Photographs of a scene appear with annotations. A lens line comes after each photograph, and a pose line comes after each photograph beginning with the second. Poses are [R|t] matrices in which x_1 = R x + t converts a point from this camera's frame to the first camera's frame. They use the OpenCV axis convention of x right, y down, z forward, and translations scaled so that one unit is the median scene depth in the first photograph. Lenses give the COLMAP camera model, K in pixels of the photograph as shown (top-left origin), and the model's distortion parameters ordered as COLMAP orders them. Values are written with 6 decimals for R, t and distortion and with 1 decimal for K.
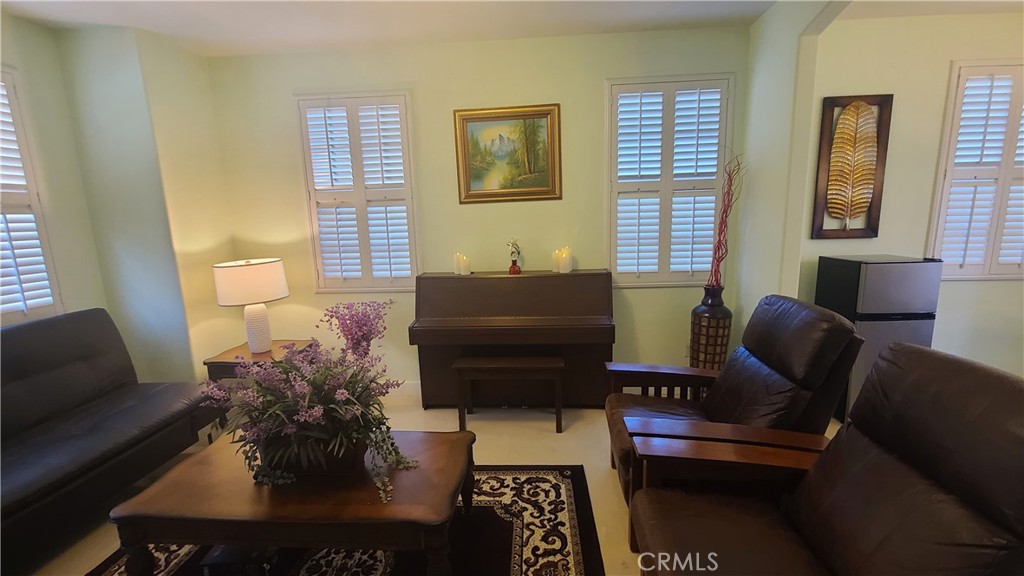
lens RADIAL K [[444.1, 0, 516.5], [0, 444.1, 290.6], [0, 0, 1]] dist [-0.002760, -0.001213]
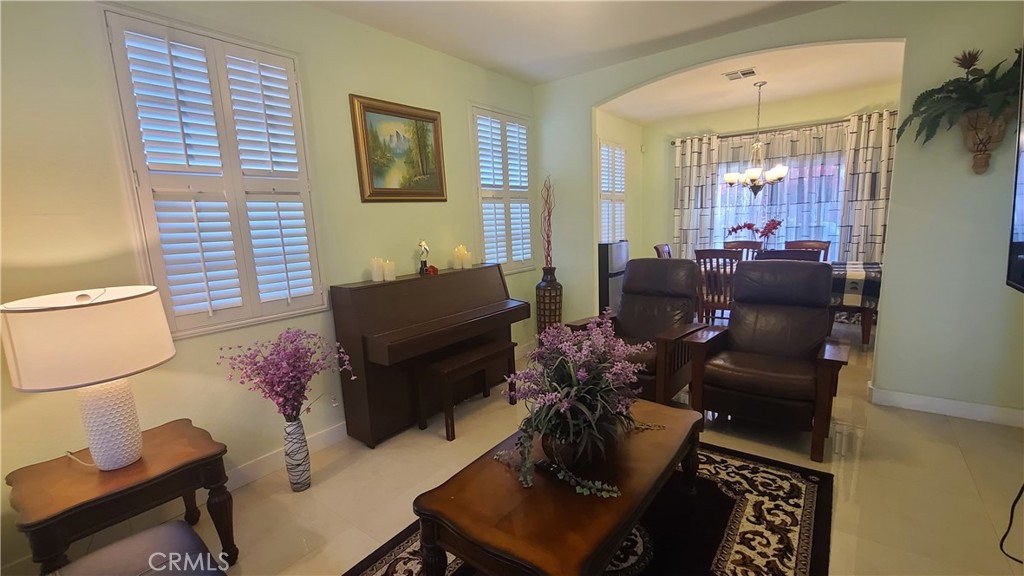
lens RADIAL K [[444.1, 0, 516.0], [0, 444.1, 290.1], [0, 0, 1]] dist [-0.002760, -0.001213]
pose [[0.550869, -0.122390, 0.825569, -0.753863], [0.165990, 0.985494, 0.035340, -0.006422], [-0.817919, 0.117569, 0.563193, 0.304036]]
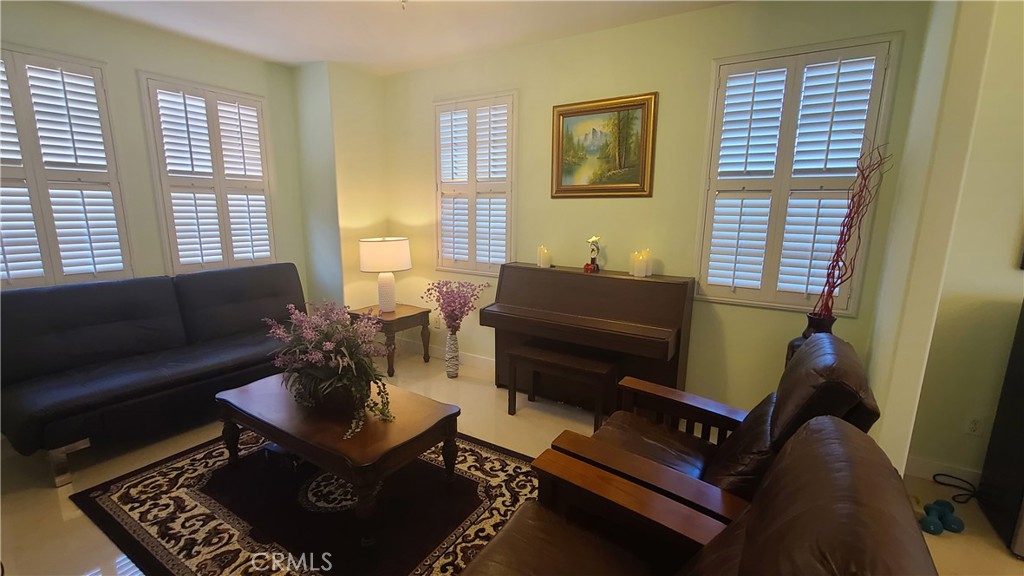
lens RADIAL K [[444.1, 0, 512.6], [0, 444.1, 290.7], [0, 0, 1]] dist [-0.002760, -0.001213]
pose [[0.876534, 0.129391, -0.463623, 0.317968], [-0.121622, 0.991474, 0.046766, -0.022512], [0.465721, 0.015395, 0.884798, 0.060039]]
